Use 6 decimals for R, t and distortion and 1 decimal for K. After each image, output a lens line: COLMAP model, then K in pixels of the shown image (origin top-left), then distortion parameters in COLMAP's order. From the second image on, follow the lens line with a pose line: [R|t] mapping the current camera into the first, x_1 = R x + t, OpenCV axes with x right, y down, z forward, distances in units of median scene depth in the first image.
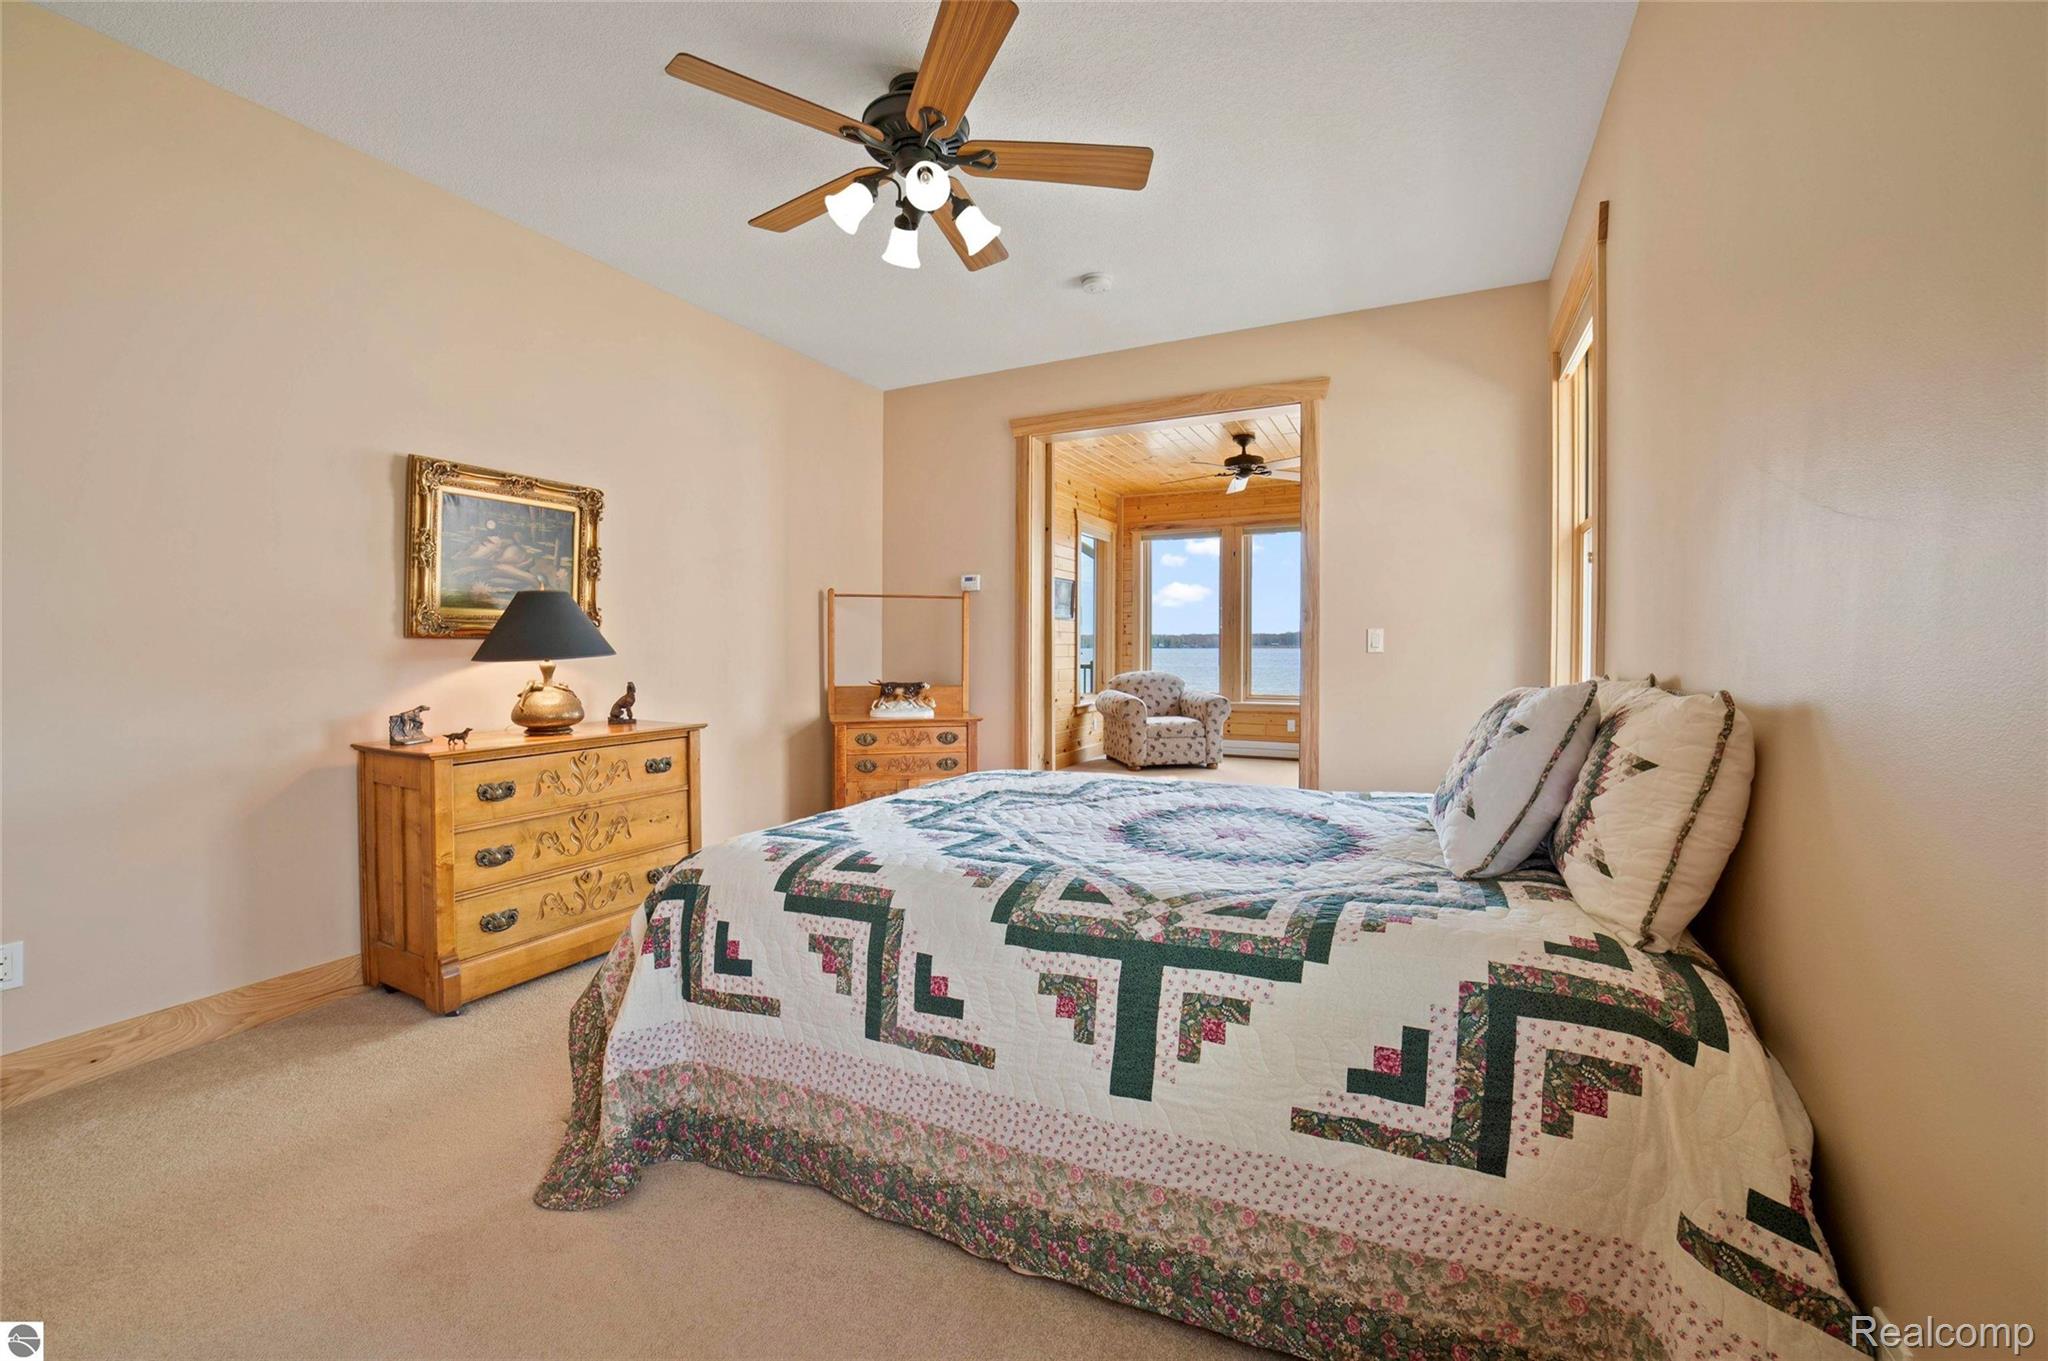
lens RADIAL K [[812.4, 0, 1026.0], [0, 812.4, 651.3], [0, 0, 1]] dist [-0.041241, 0.014306]
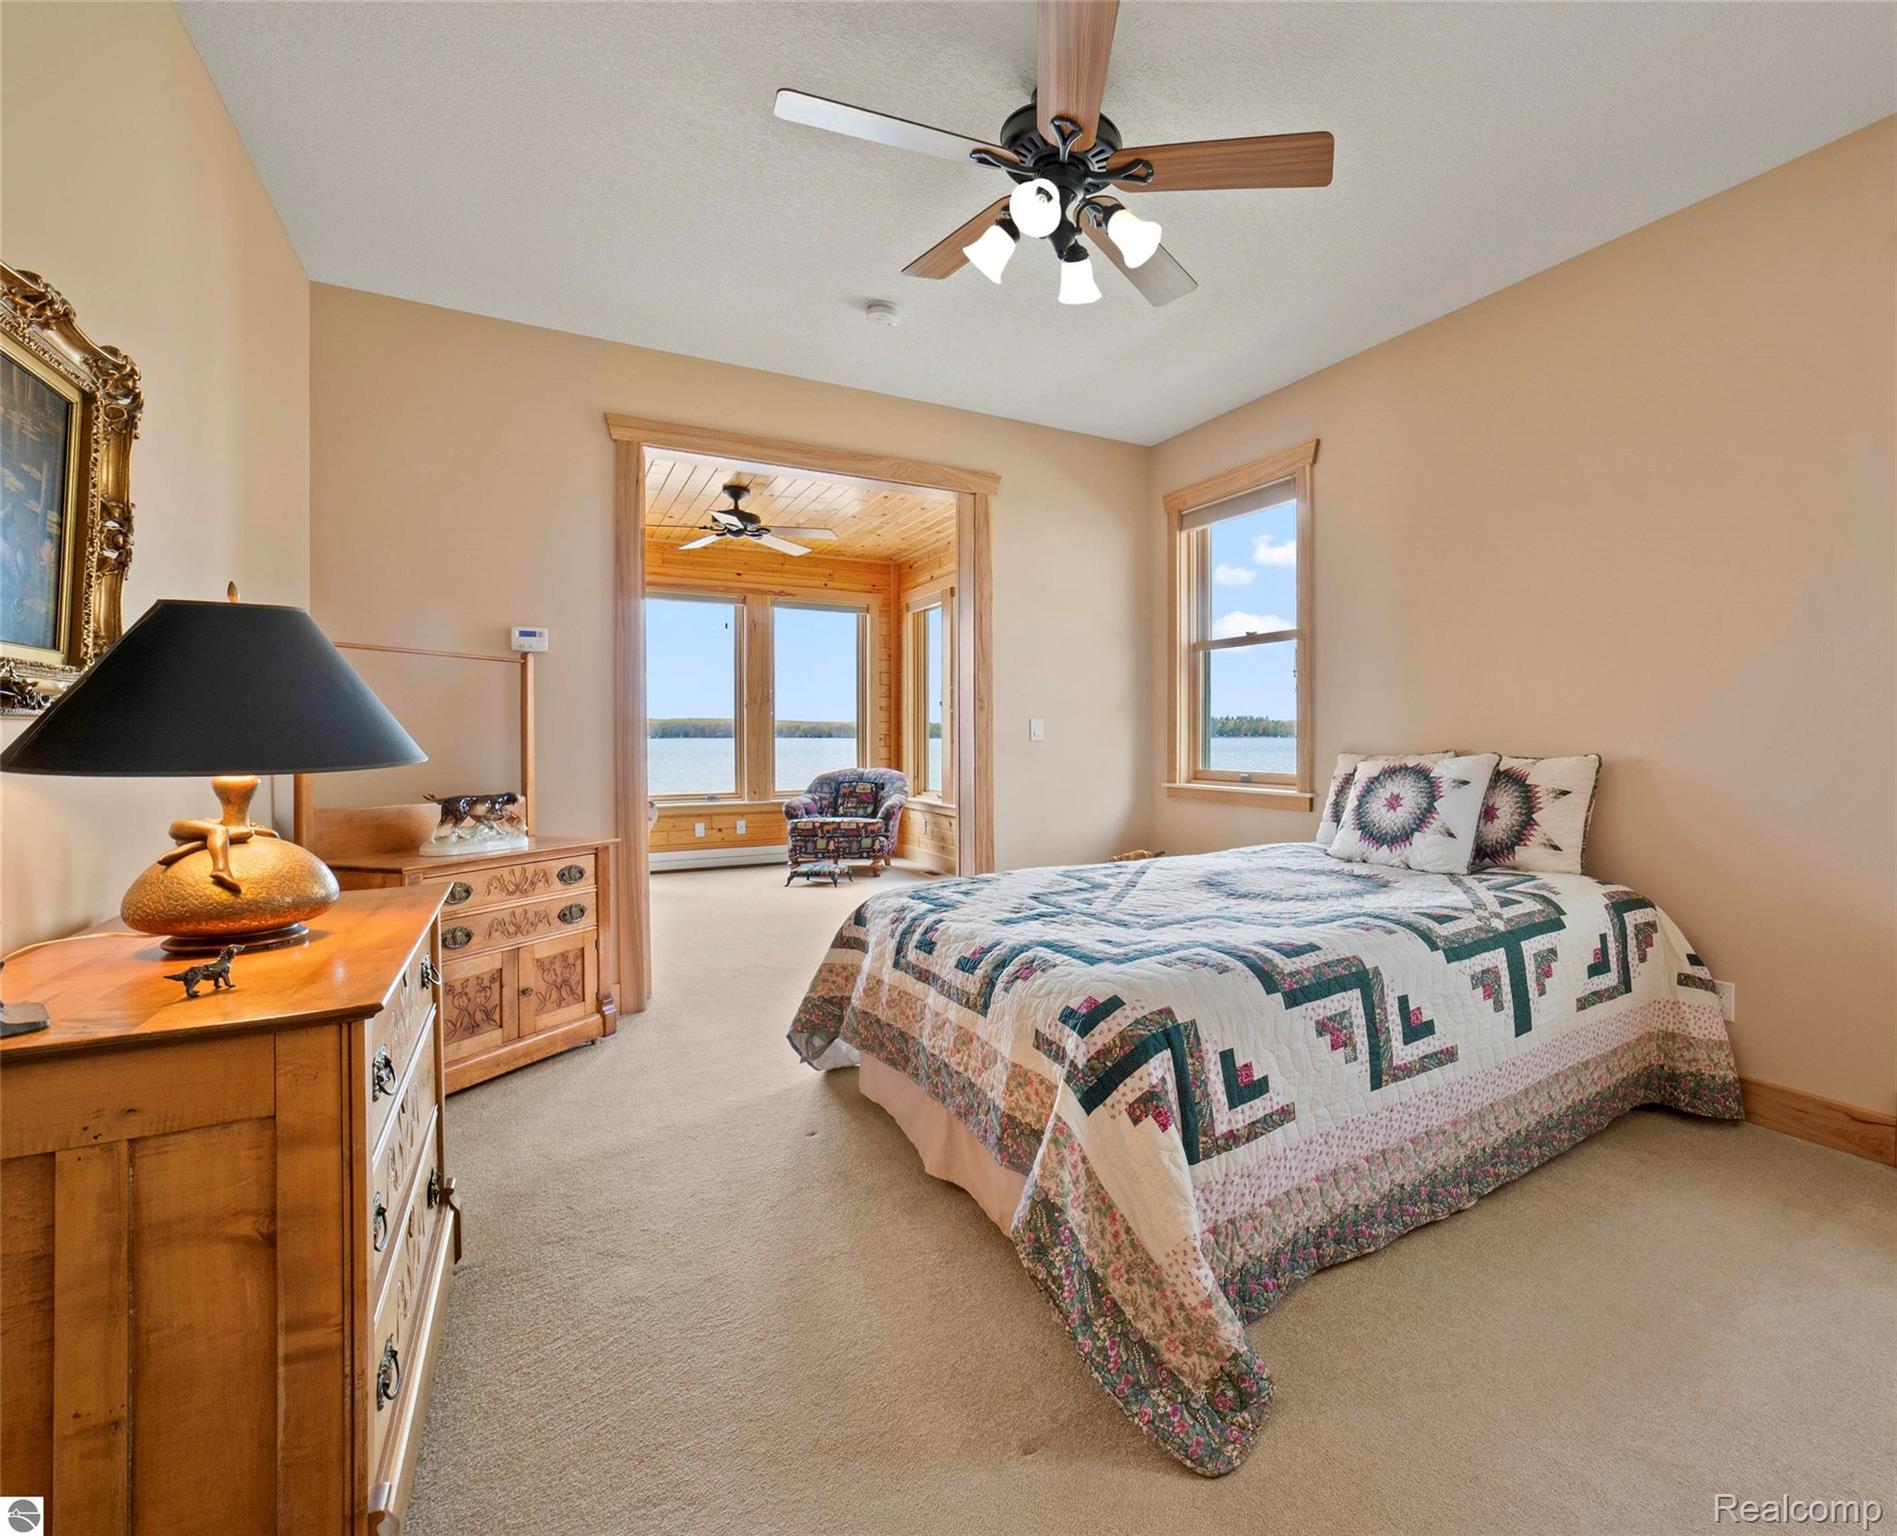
lens RADIAL K [[1044.8, 0, 951.6], [0, 1044.8, 731.6], [0, 0, 1]] dist [-0.078509, 0.054744]
pose [[0.505114, 0.002203, 0.863050, -1.279646], [0.007401, 0.999949, -0.006884, -0.002644], [-0.863021, 0.009865, 0.505072, 0.591387]]
